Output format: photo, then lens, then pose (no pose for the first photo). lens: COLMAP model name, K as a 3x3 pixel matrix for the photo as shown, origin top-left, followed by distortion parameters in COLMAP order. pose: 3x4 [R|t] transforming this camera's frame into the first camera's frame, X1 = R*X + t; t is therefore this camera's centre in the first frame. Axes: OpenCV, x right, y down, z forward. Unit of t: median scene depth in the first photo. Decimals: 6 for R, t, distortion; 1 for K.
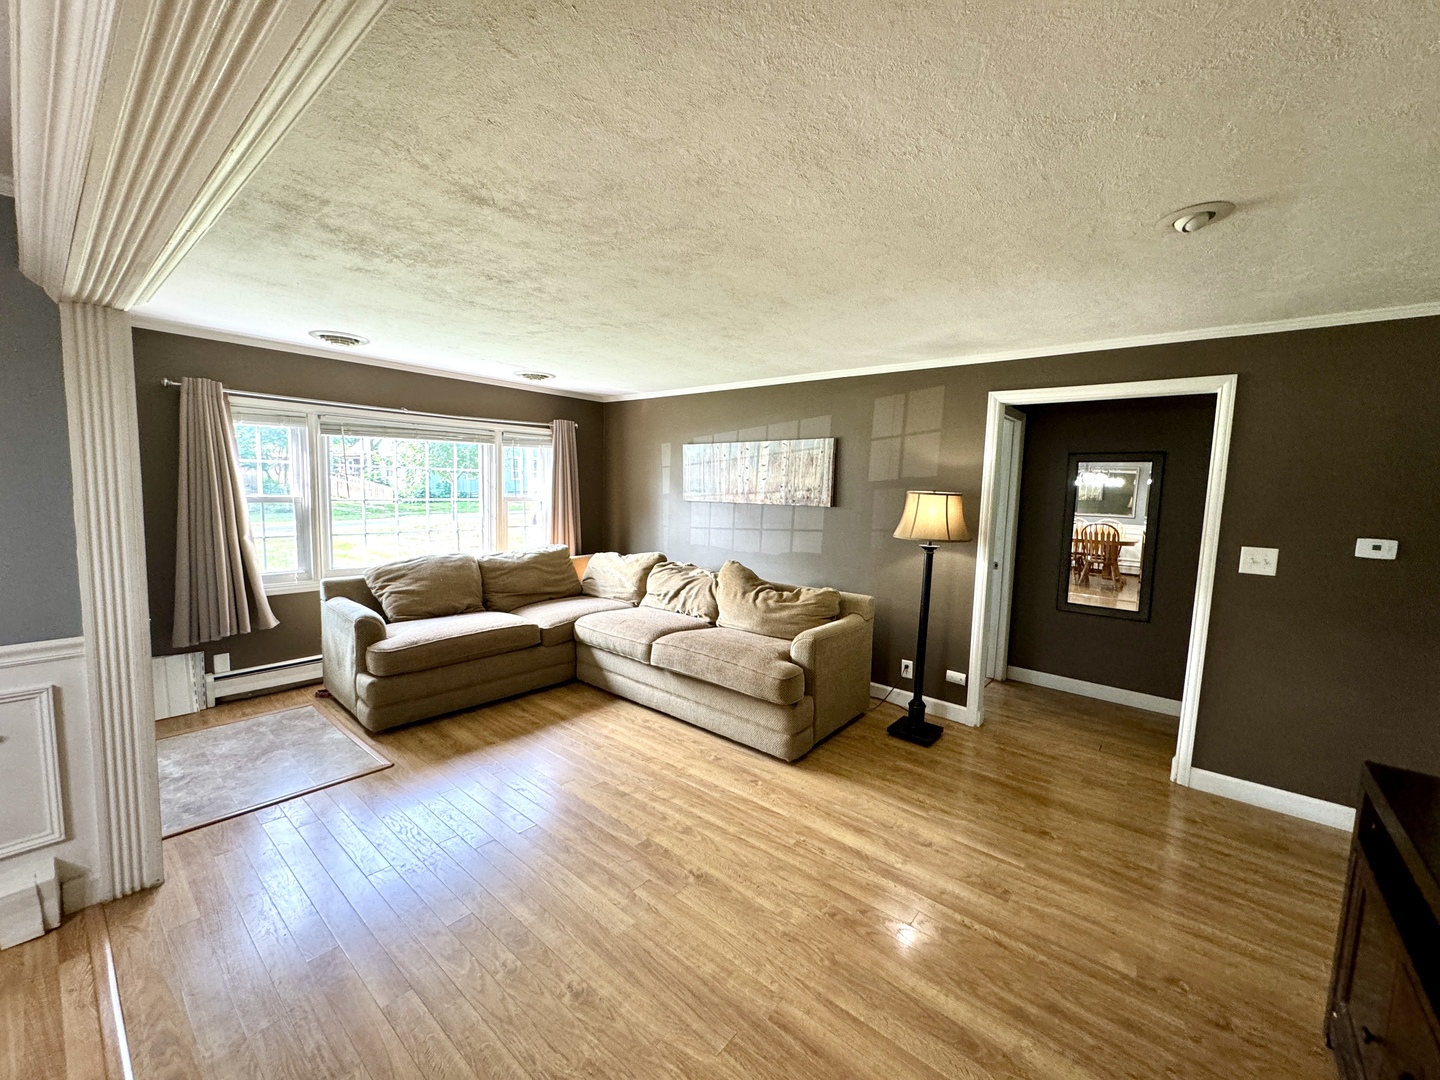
lens RADIAL K [[572.3, 0, 721.1], [0, 572.3, 538.7], [0, 0, 1]] dist [-0.001400, 0.000272]
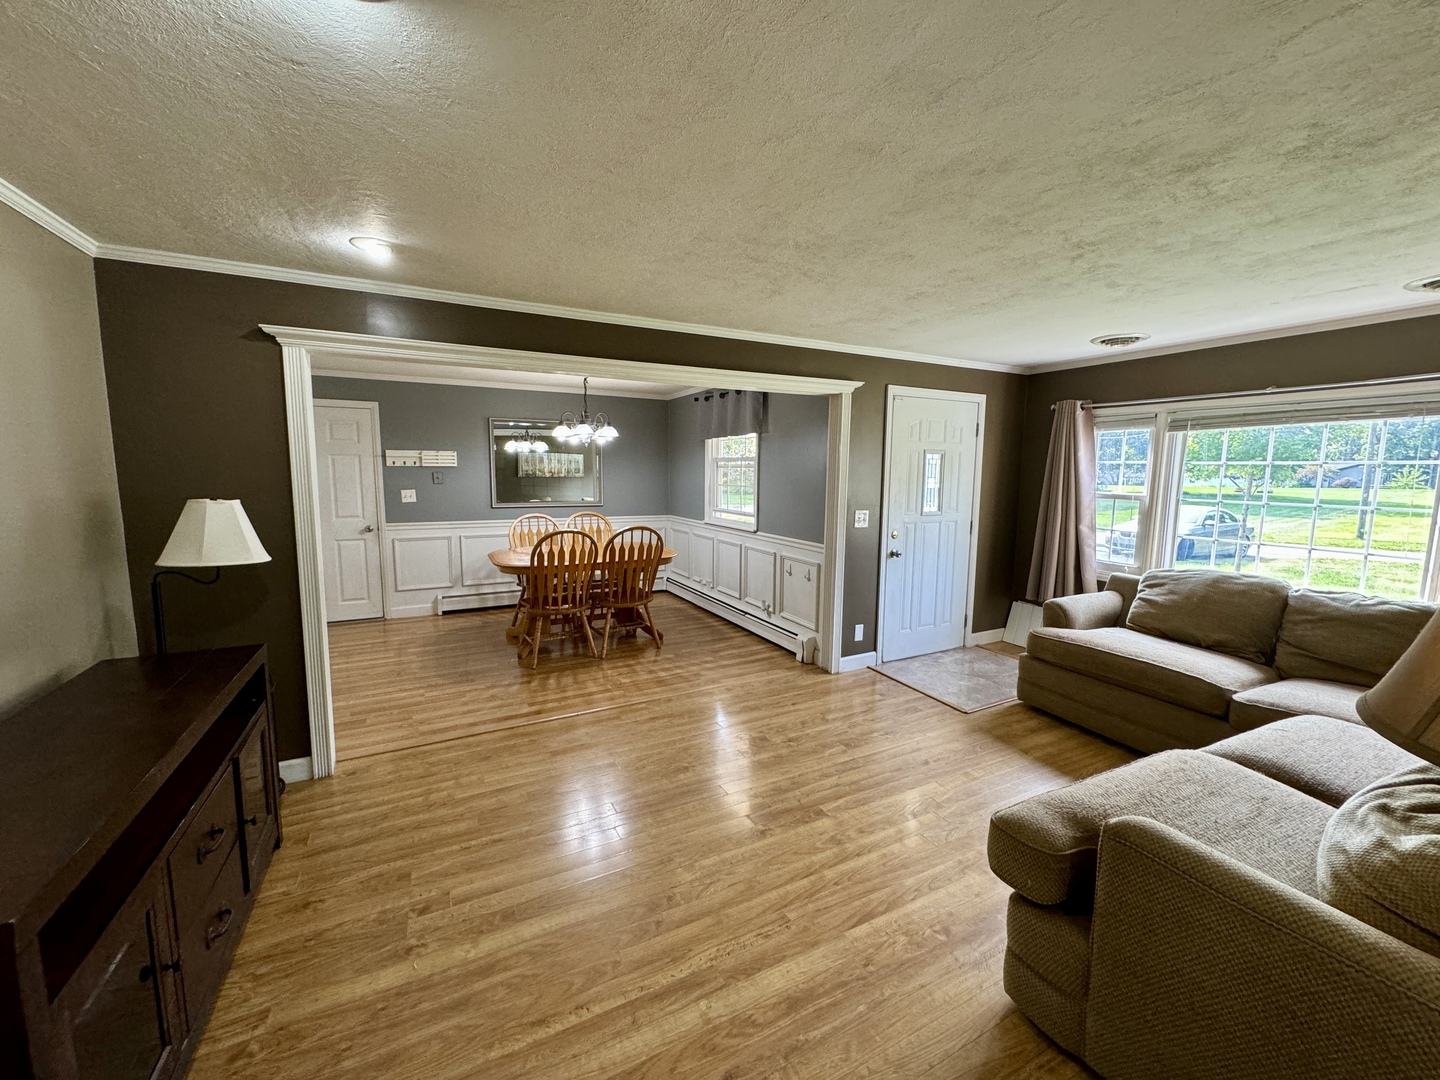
lens RADIAL K [[572.3, 0, 721.1], [0, 572.3, 538.7], [0, 0, 1]] dist [-0.001400, 0.000272]
pose [[-0.386945, 0.079616, -0.918659, 0.522993], [-0.106808, 0.985690, 0.130413, -0.048633], [0.915896, 0.148583, -0.372904, 0.696386]]
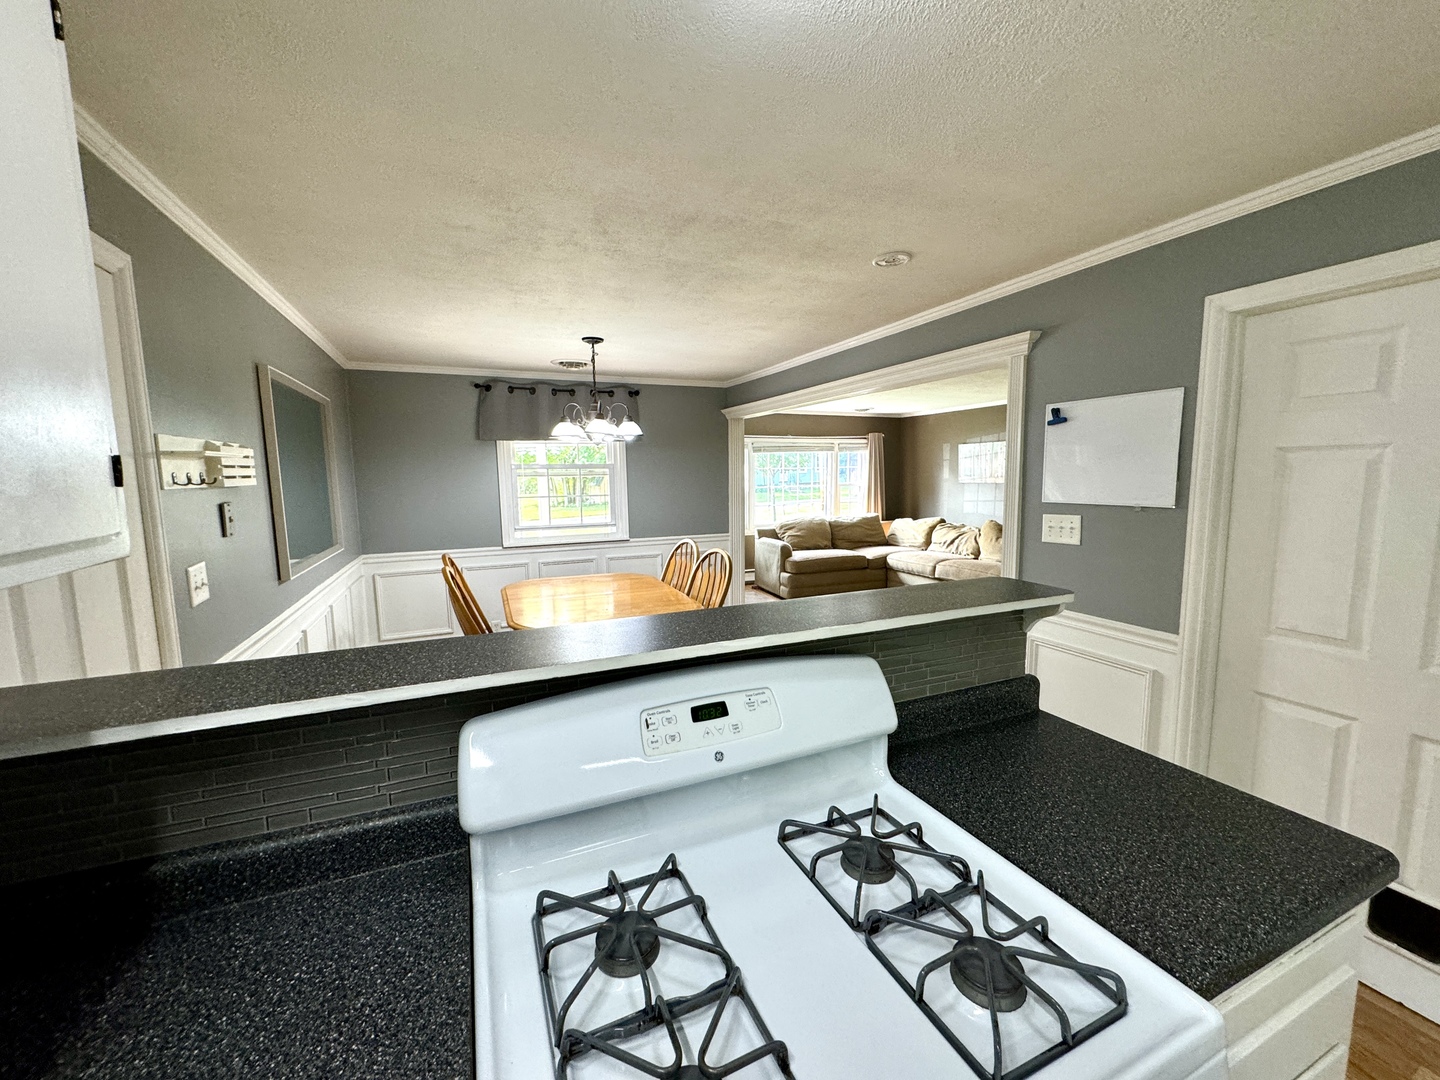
lens RADIAL K [[573.0, 0, 721.5], [0, 573.0, 539.6], [0, 0, 1]] dist [-0.002239, -0.000207]
pose [[0.891635, 0.013830, -0.452544, 0.076219], [-0.005622, 0.999794, 0.019477, 0.069953], [0.452720, -0.014822, 0.891529, -0.761988]]
